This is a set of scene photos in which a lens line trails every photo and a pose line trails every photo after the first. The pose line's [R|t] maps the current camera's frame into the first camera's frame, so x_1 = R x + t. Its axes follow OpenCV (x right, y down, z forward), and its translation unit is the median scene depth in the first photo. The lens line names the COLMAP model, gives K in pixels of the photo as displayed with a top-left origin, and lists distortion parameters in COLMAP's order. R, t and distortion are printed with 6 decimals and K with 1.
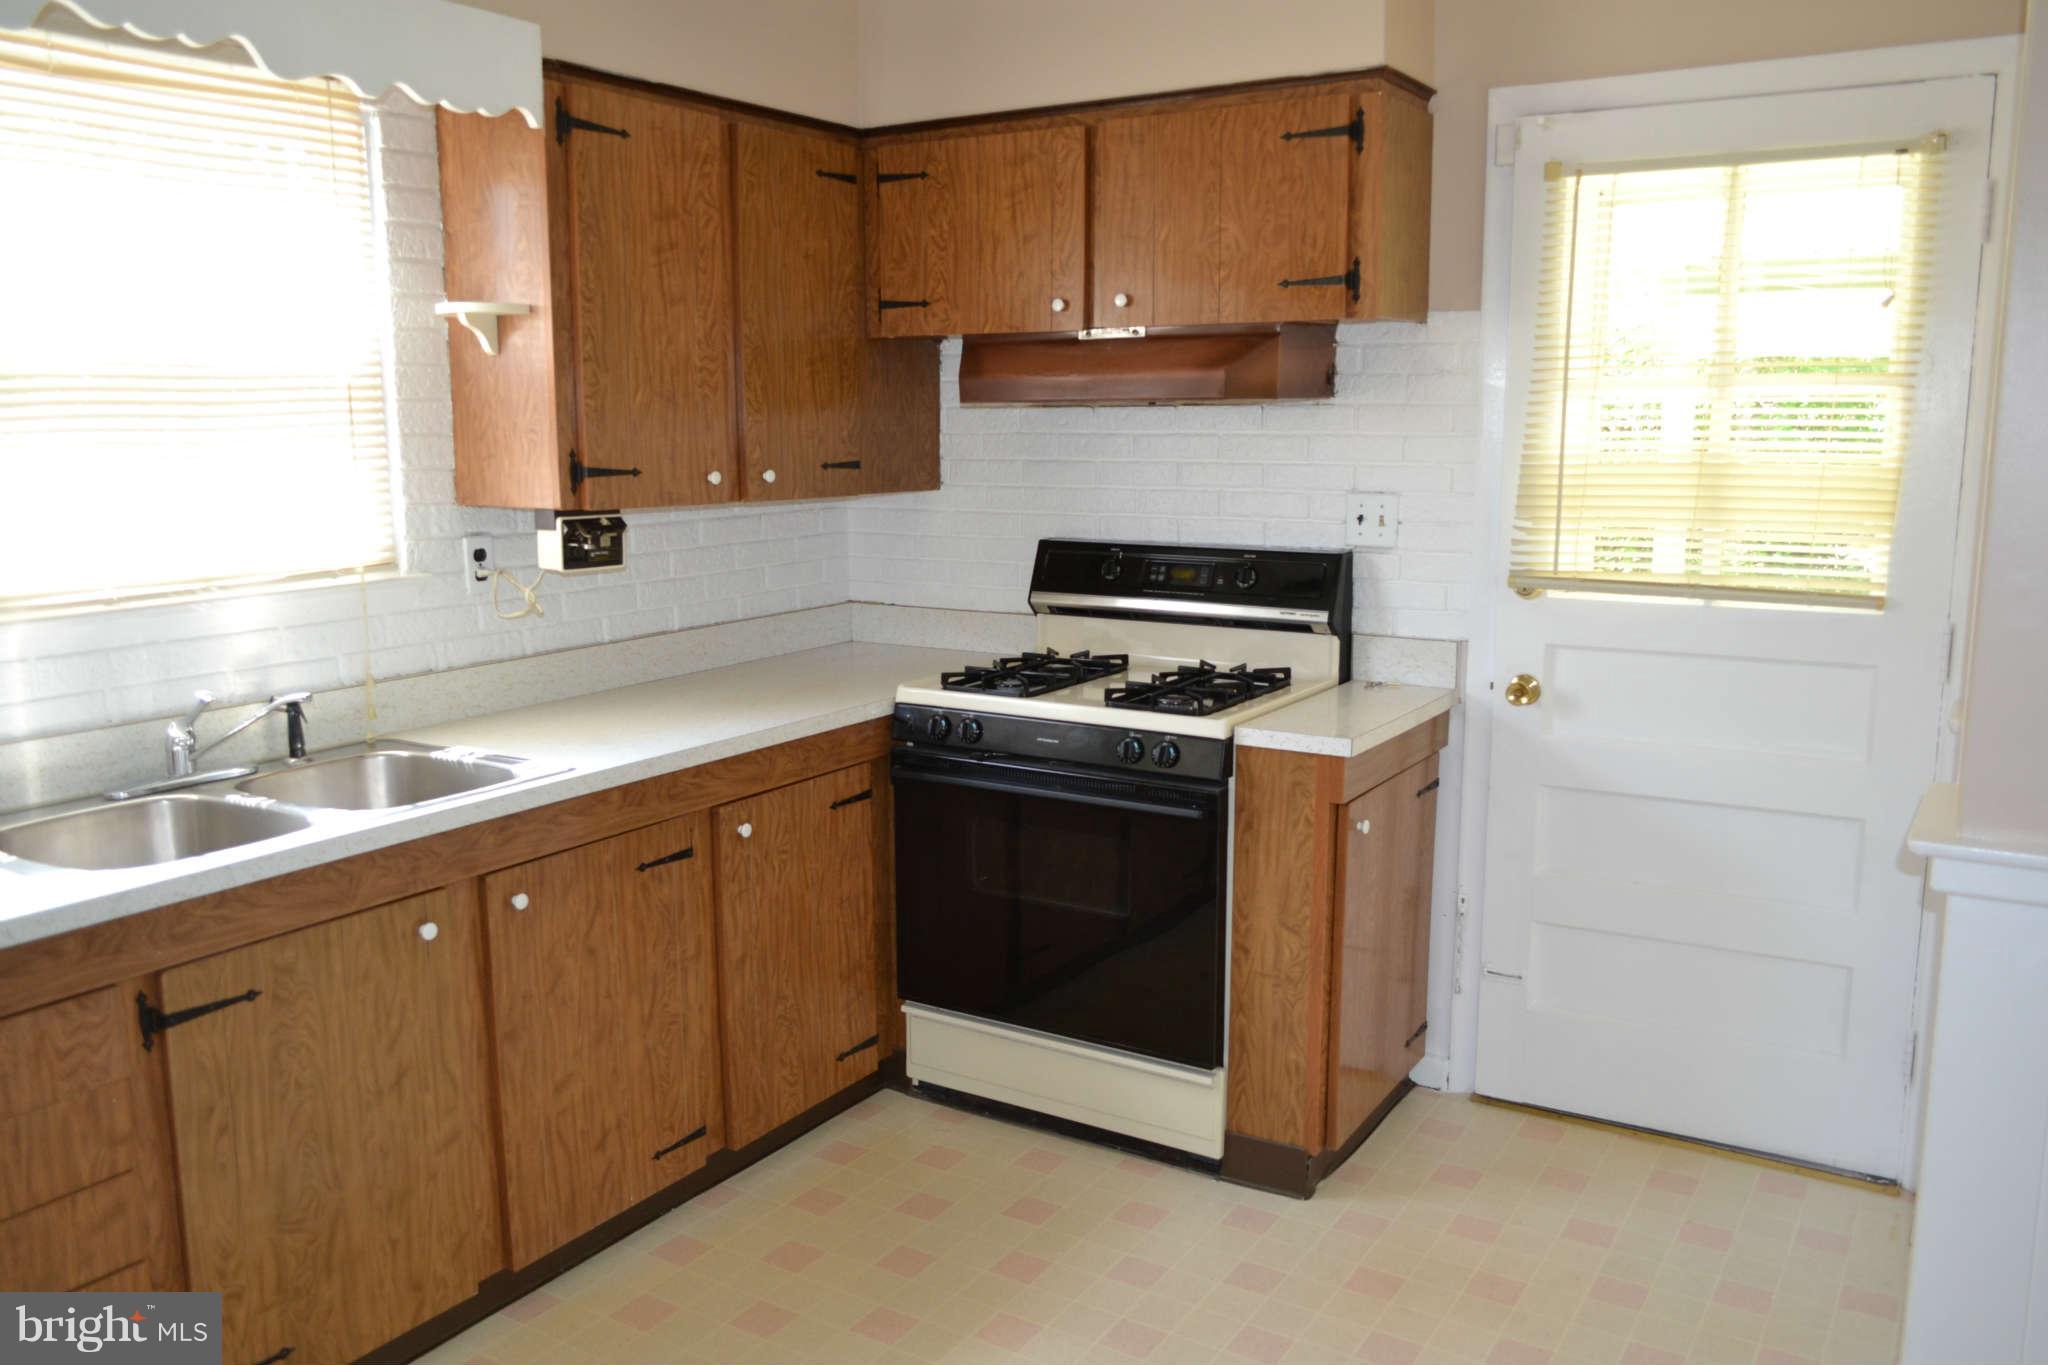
lens RADIAL K [[1620.5, 0, 1033.8], [0, 1620.5, 681.4], [0, 0, 1]] dist [-0.011590, -0.004390]
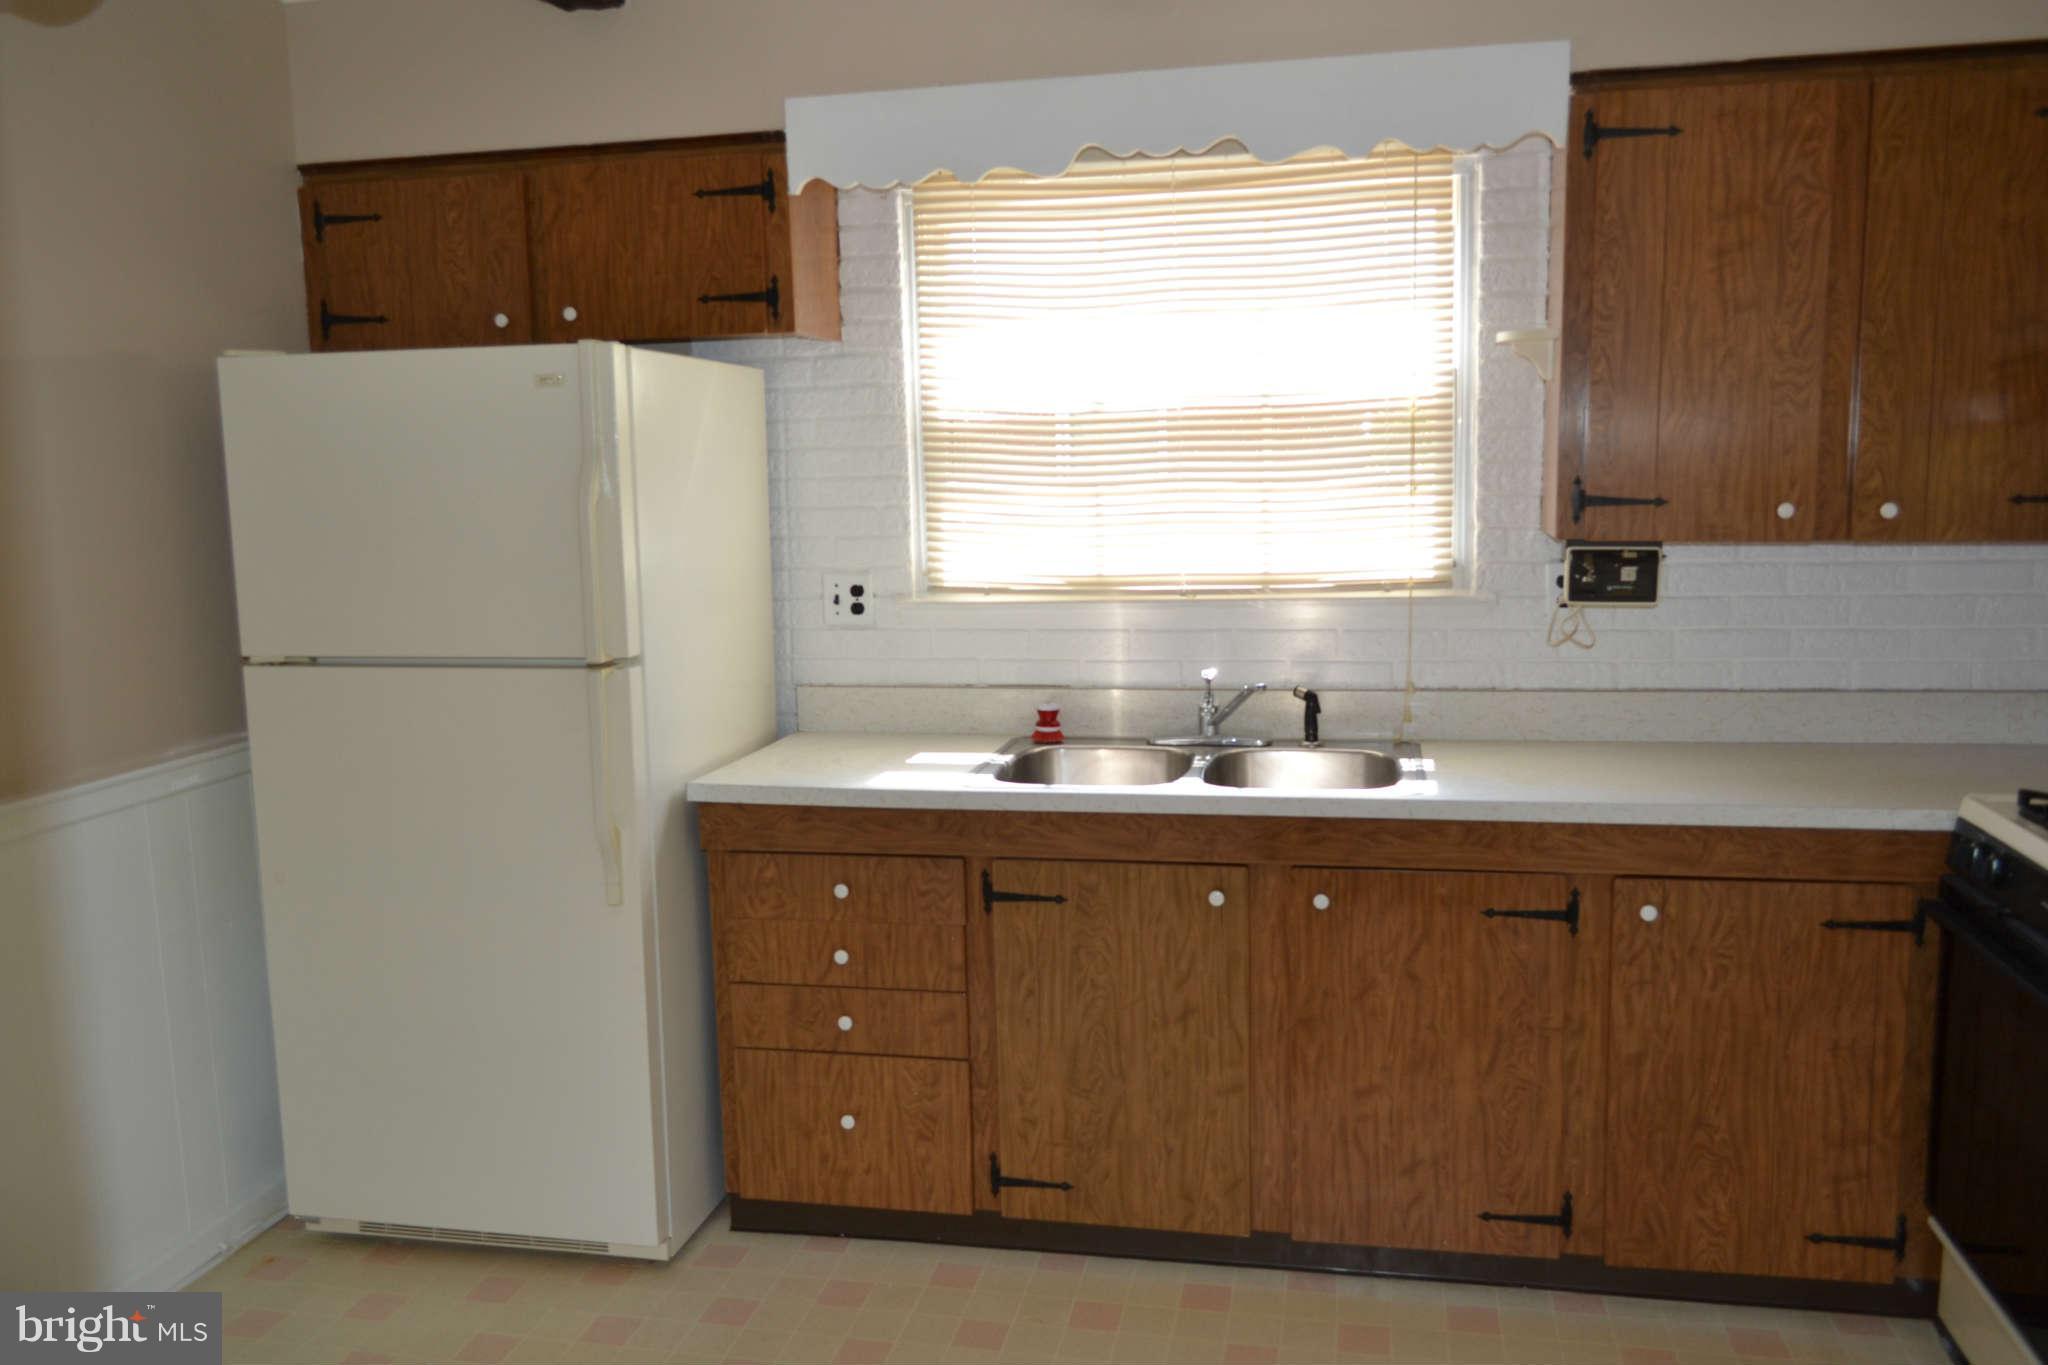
lens RADIAL K [[1620.5, 0, 1032.8], [0, 1620.5, 685.7], [0, 0, 1]] dist [-0.011590, -0.004390]
pose [[0.340869, 0.125225, -0.931733, 0.539654], [-0.132220, 0.987624, 0.084365, -0.062707], [0.930766, 0.094436, 0.353208, 0.395249]]
